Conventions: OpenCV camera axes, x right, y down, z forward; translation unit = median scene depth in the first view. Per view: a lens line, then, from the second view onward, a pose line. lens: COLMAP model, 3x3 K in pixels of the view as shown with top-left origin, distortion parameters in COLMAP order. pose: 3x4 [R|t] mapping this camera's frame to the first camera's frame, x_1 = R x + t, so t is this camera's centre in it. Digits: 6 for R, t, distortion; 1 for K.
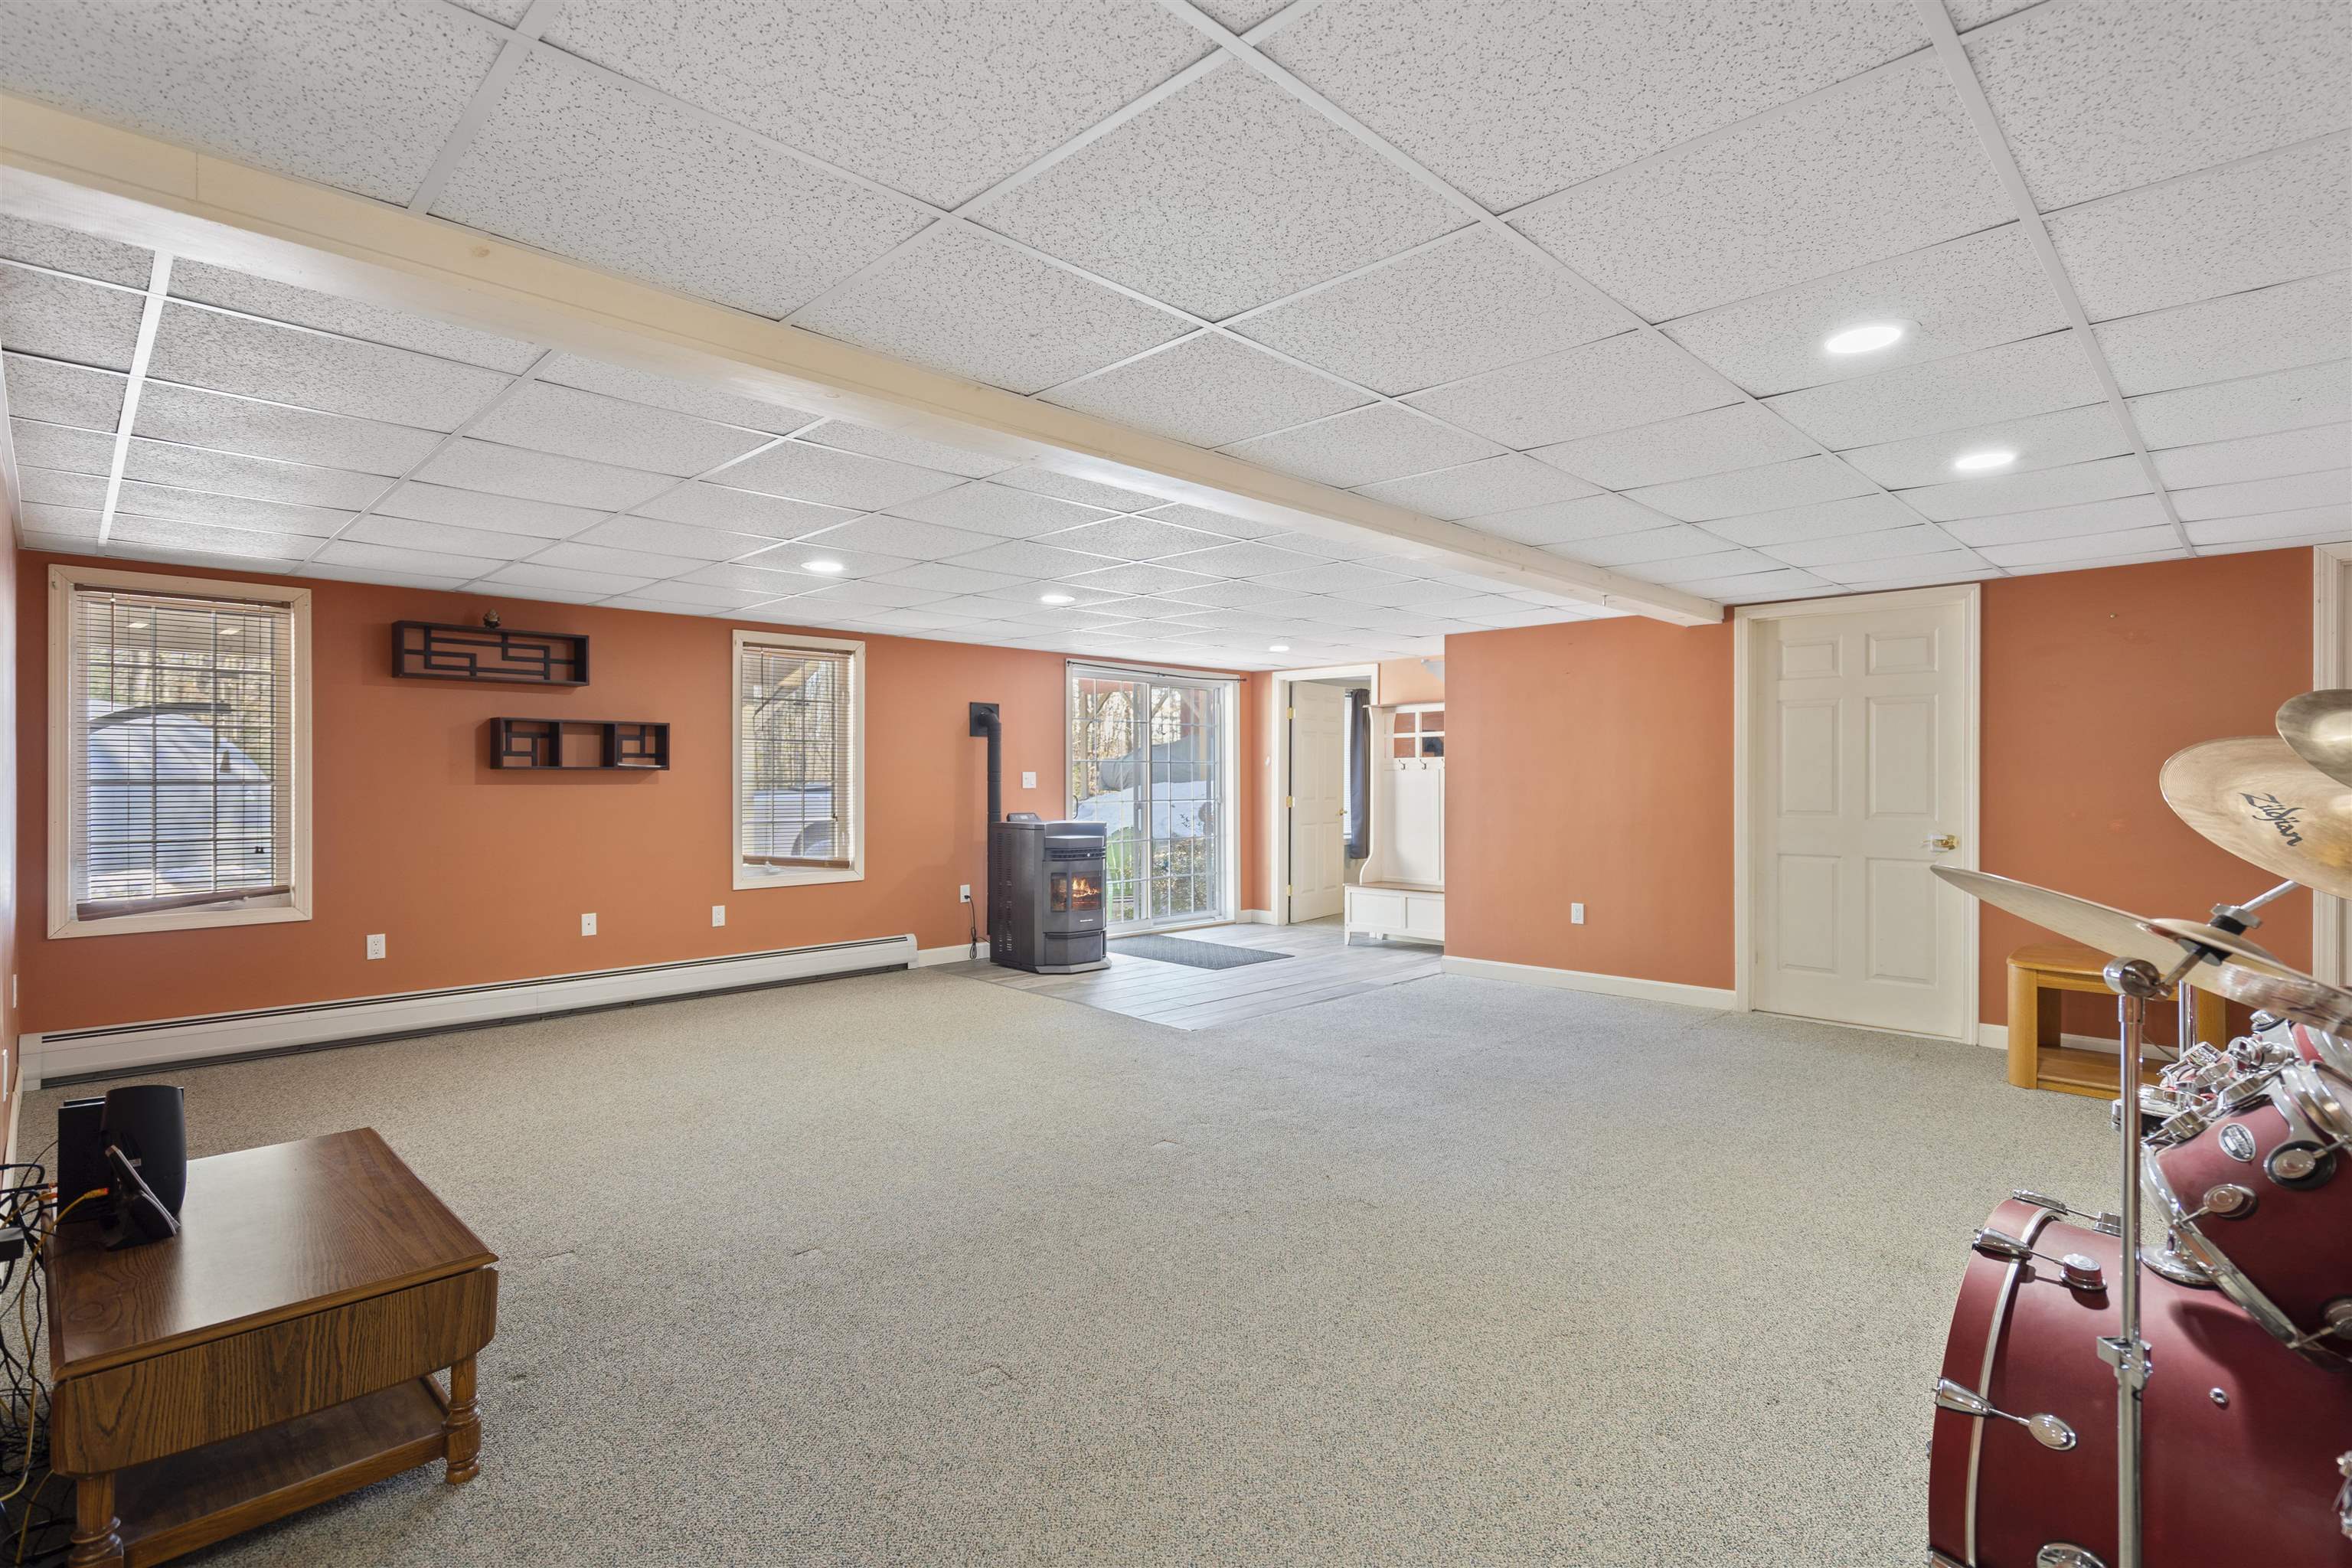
lens RADIAL K [[1081.7, 0, 1183.4], [0, 1081.7, 774.2], [0, 0, 1]] dist [-0.006432, 0.001651]
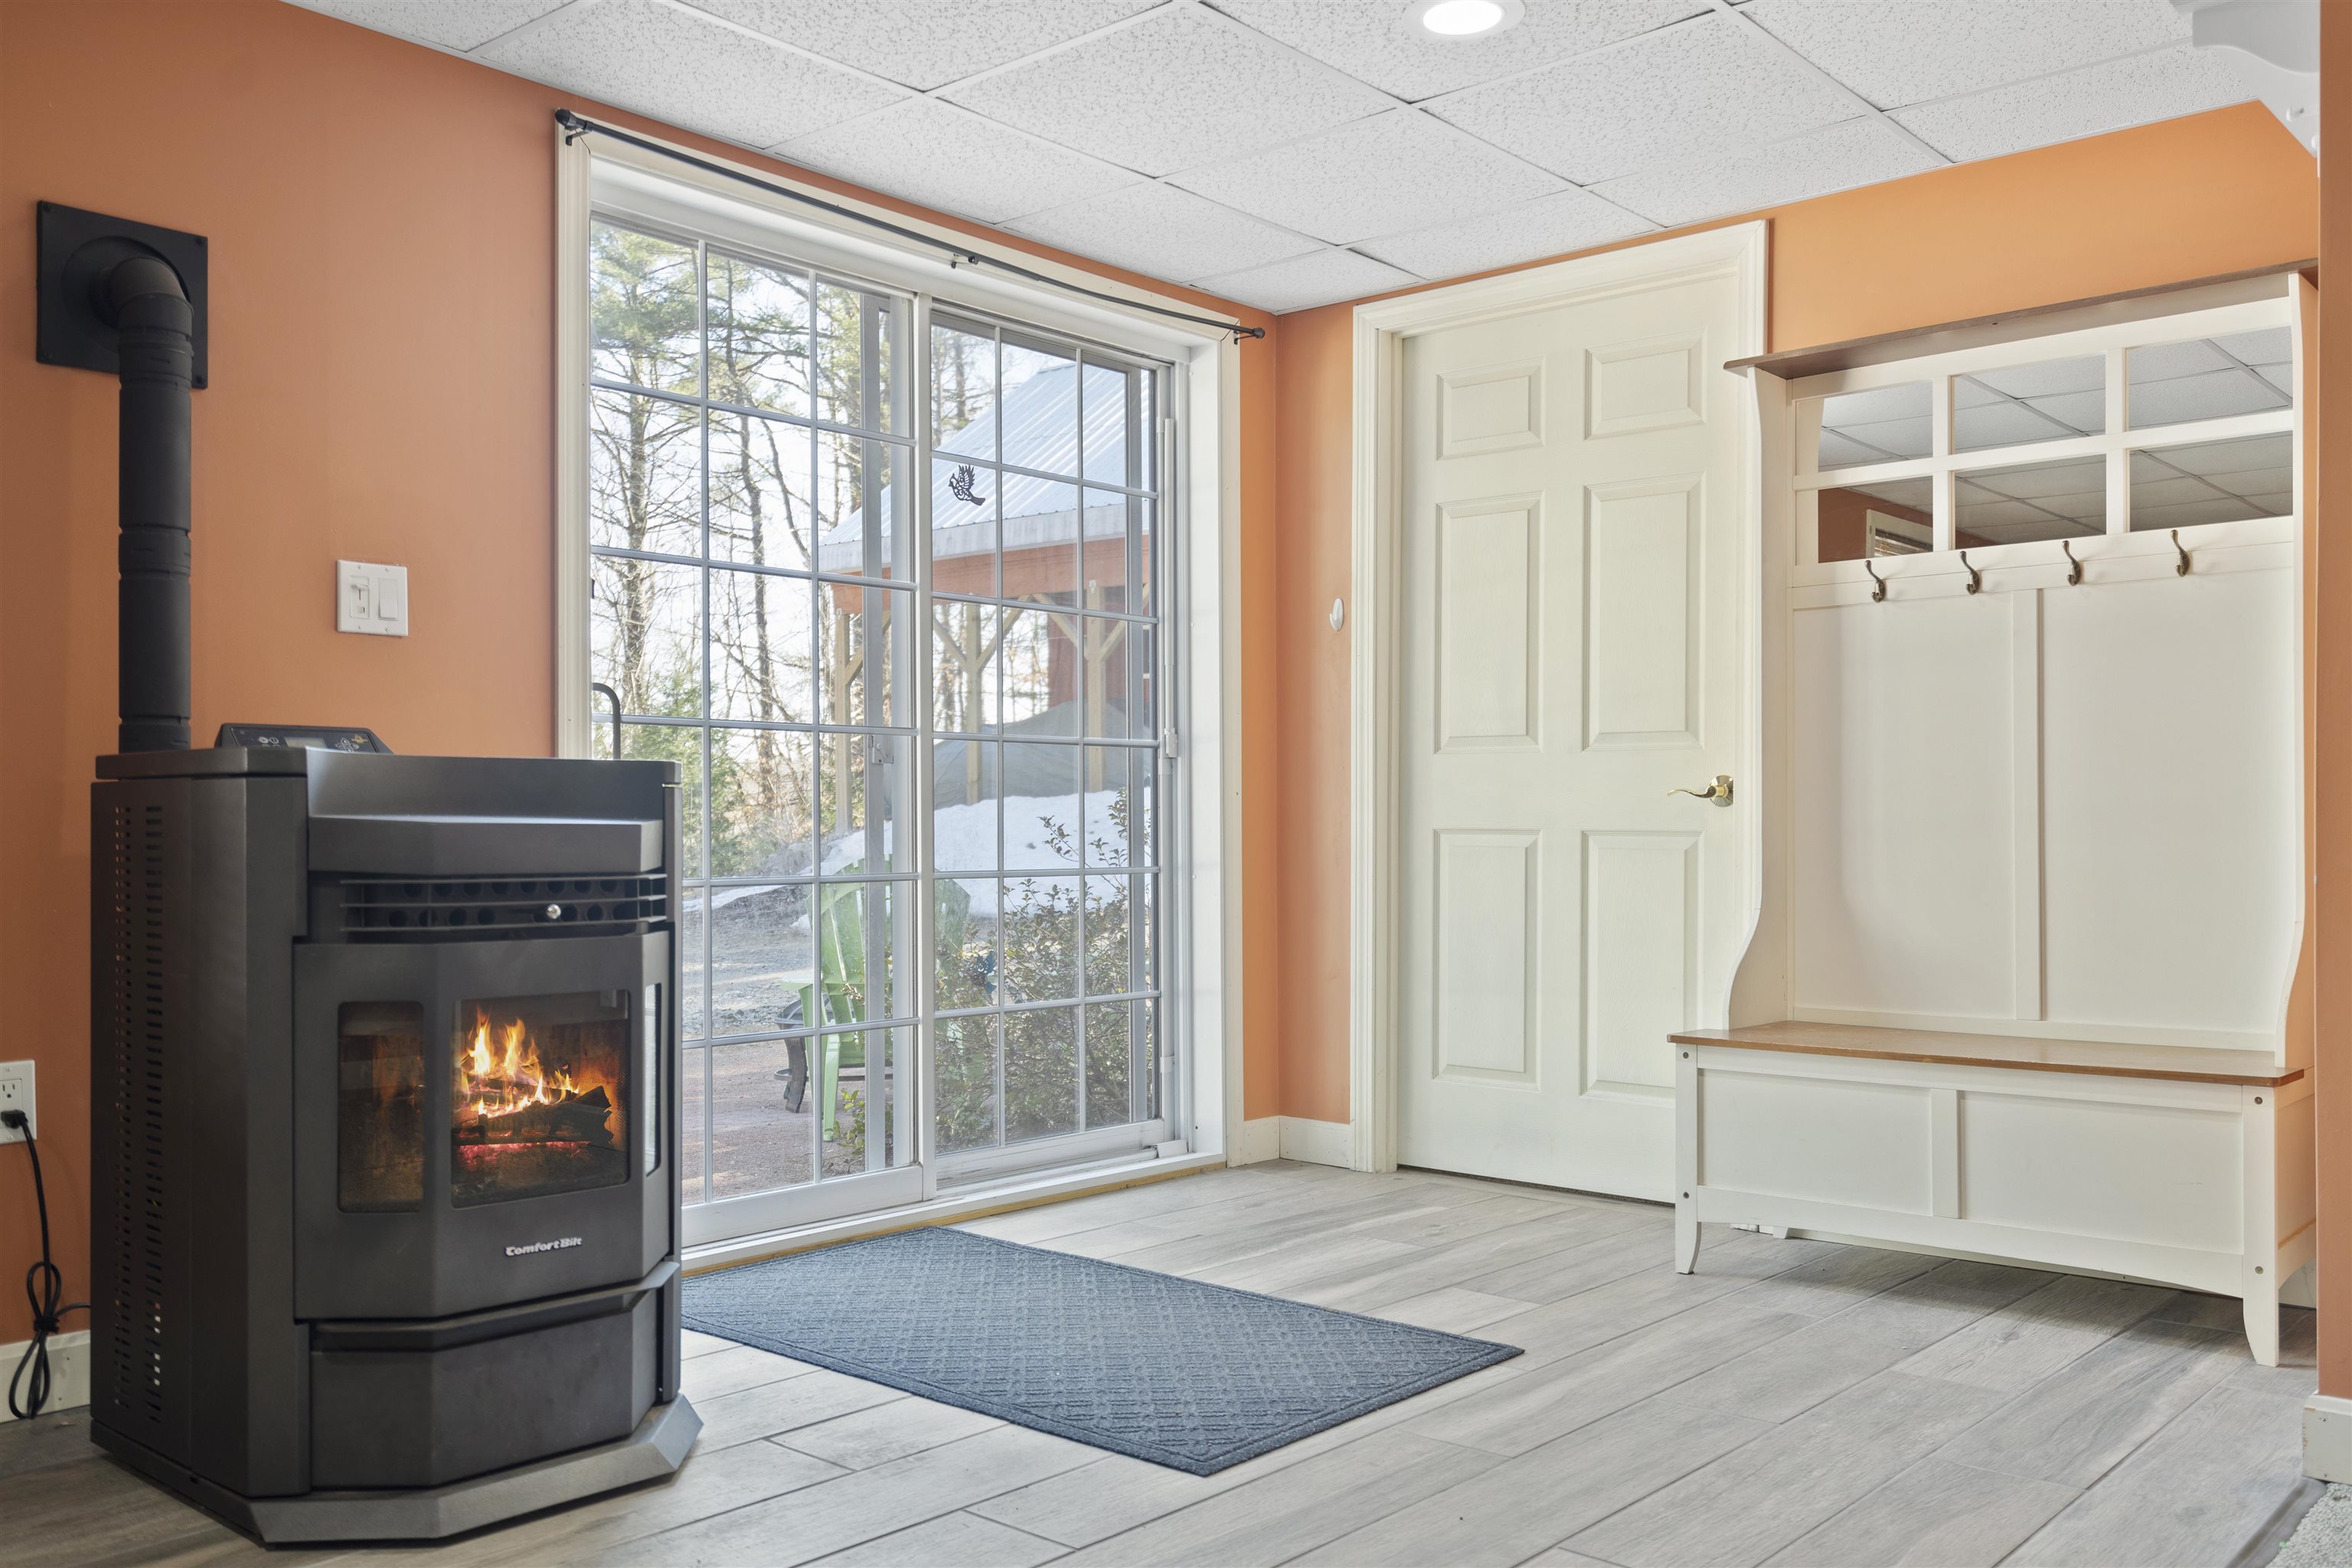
lens RADIAL K [[1983.9, 0, 1183.0], [0, 1983.9, 804.0], [0, 0, 1]] dist [-0.007865, 0.010841]
pose [[0.997951, -0.000304, 0.063981, 0.002522], [0.000503, 0.999995, -0.003094, 0.052405], [-0.063980, 0.003120, 0.997946, 0.585245]]
